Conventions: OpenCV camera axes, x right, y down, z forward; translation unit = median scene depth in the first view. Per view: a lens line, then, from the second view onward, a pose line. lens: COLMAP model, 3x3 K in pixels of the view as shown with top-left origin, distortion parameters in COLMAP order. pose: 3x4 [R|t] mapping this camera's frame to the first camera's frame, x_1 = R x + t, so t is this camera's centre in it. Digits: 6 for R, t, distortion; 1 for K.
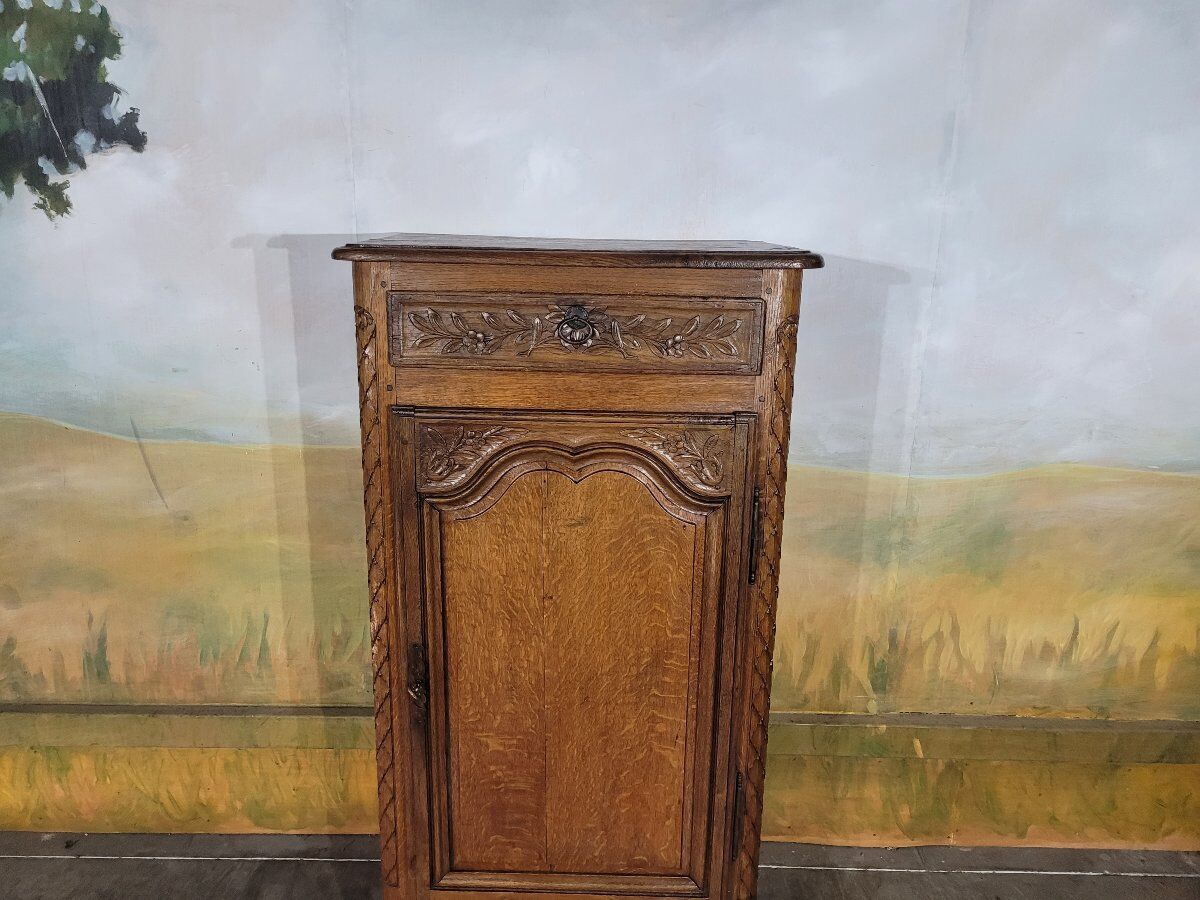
lens RADIAL K [[910.2, 0, 582.5], [0, 910.2, 437.9], [0, 0, 1]] dist [0.050737, -0.037772]
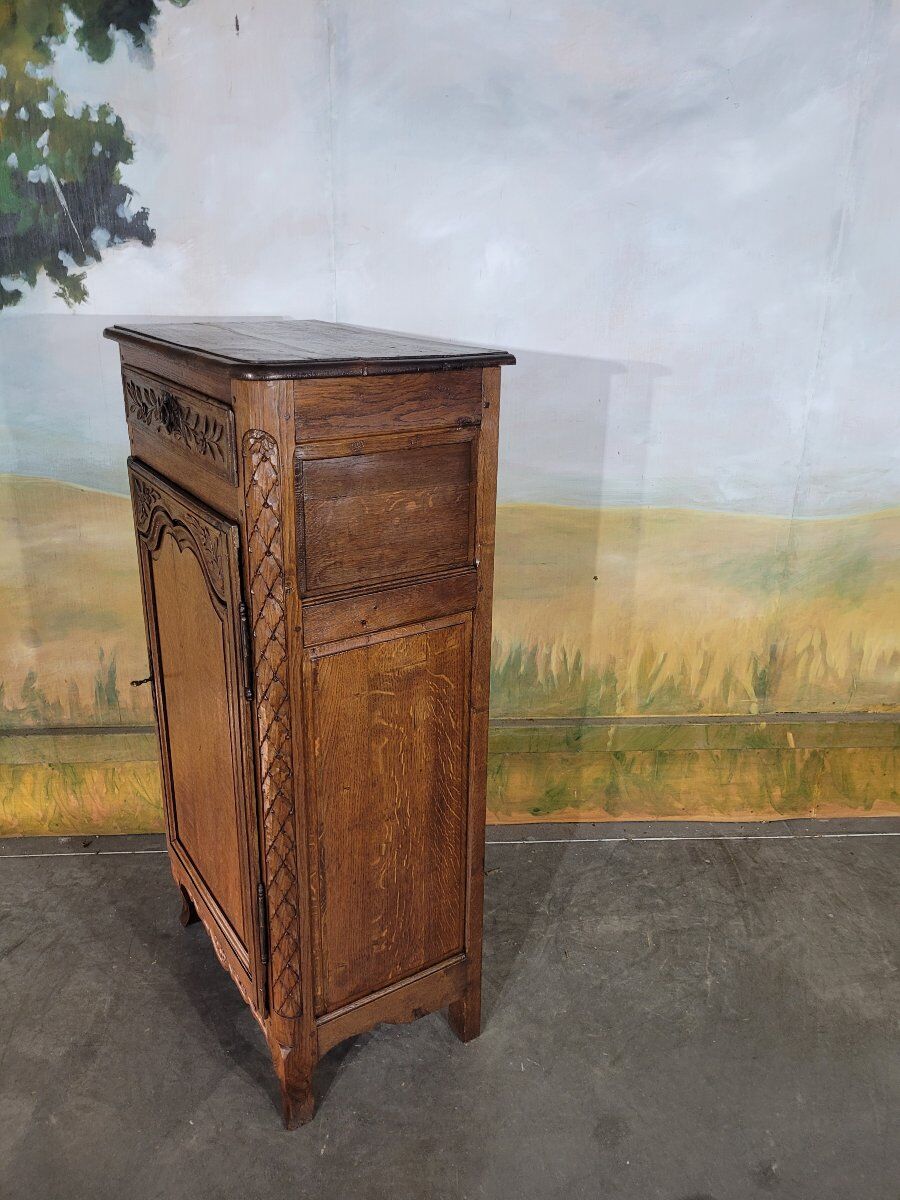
lens RADIAL K [[910.2, 0, 445.7], [0, 910.2, 583.7], [0, 0, 1]] dist [0.050737, -0.037772]
pose [[0.998015, -0.023552, 0.058410, -0.173414], [0.018270, 0.995830, 0.089376, 0.011937], [-0.060271, -0.088131, 0.994284, -0.184656]]
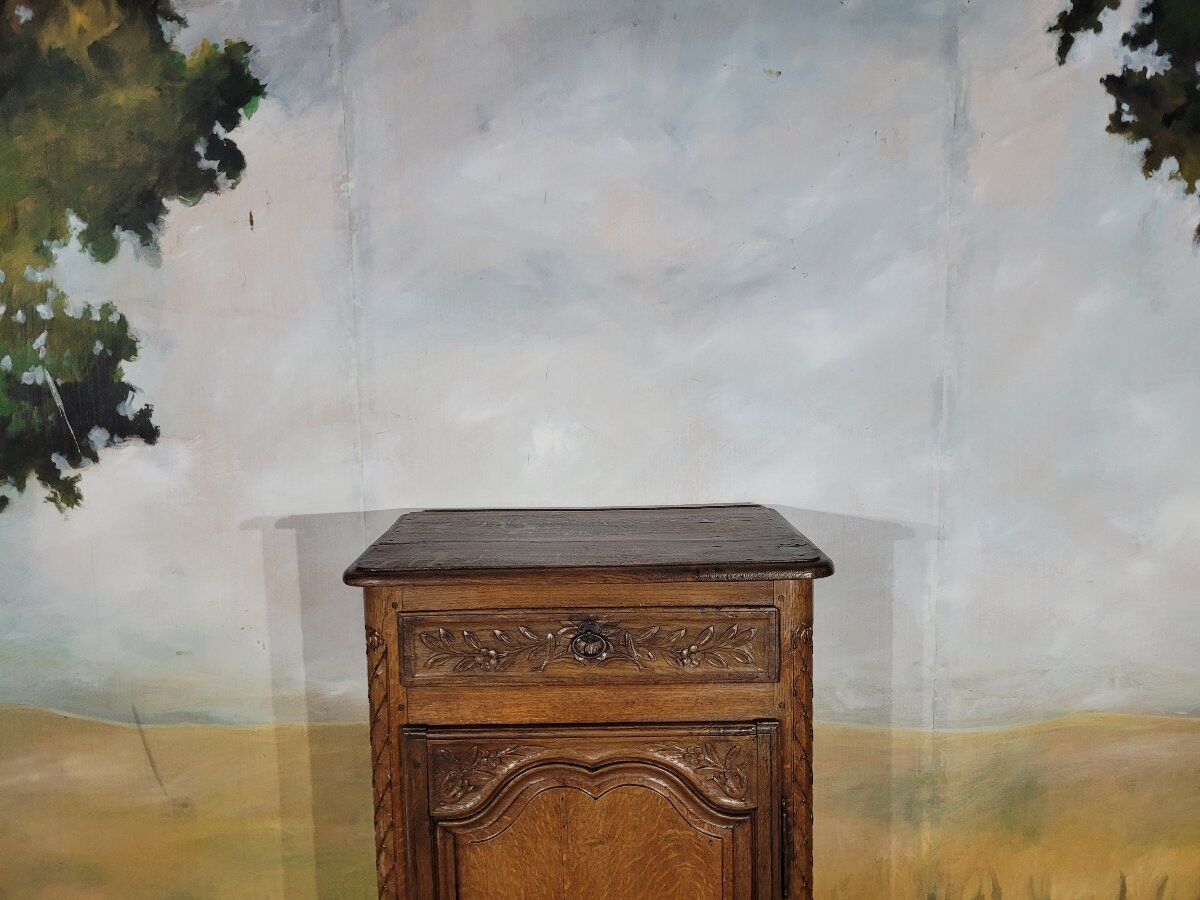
lens RADIAL K [[910.2, 0, 581.7], [0, 910.2, 435.7], [0, 0, 1]] dist [0.050737, -0.037772]
pose [[0.999223, -0.038881, 0.006468, -0.009505], [0.039408, 0.988811, -0.143877, -0.142598], [-0.000802, 0.144020, 0.989574, -0.009804]]
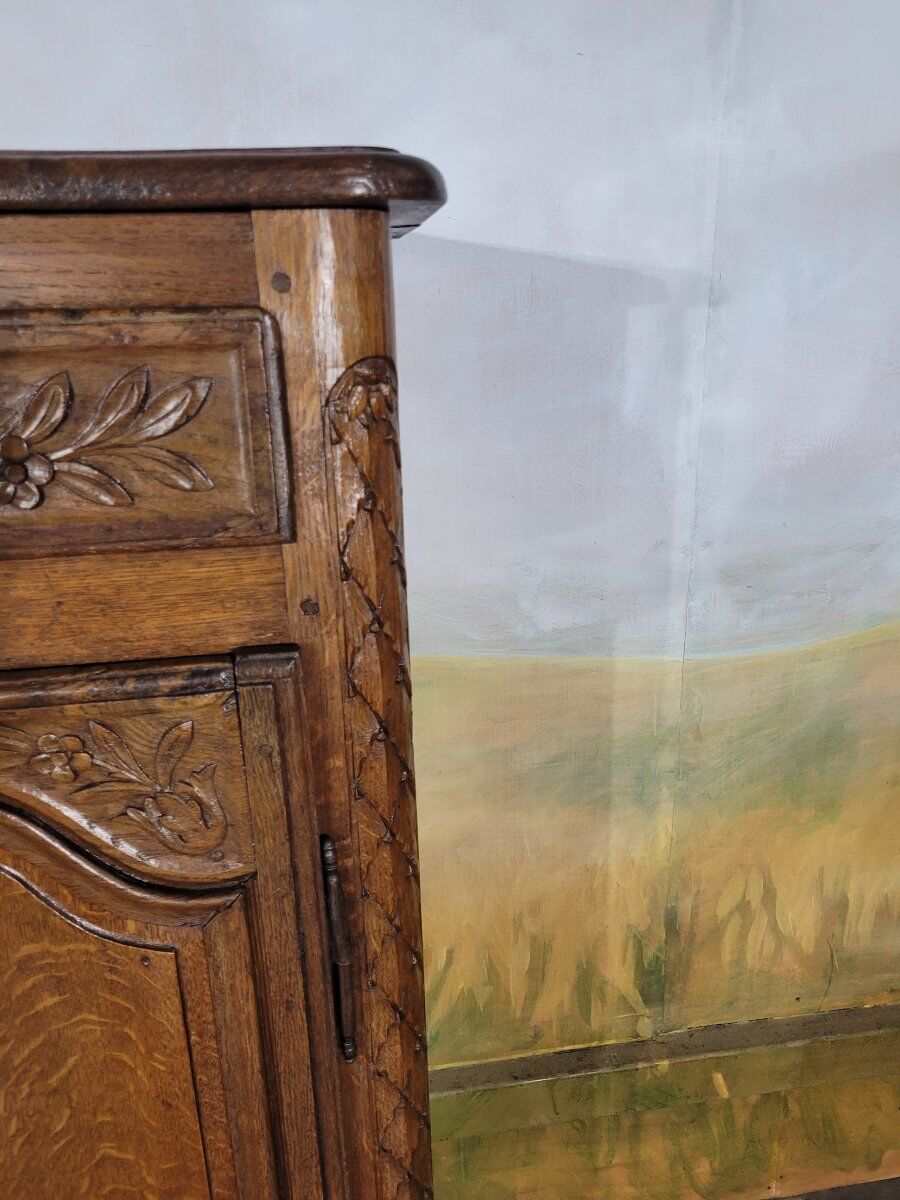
lens RADIAL K [[910.2, 0, 458.7], [0, 910.2, 593.5], [0, 0, 1]] dist [0.050737, -0.037772]
pose [[0.987393, -0.087767, 0.131727, 0.151062], [0.078226, 0.994039, 0.075948, -0.050901], [-0.137607, -0.064686, 0.988372, 0.470228]]
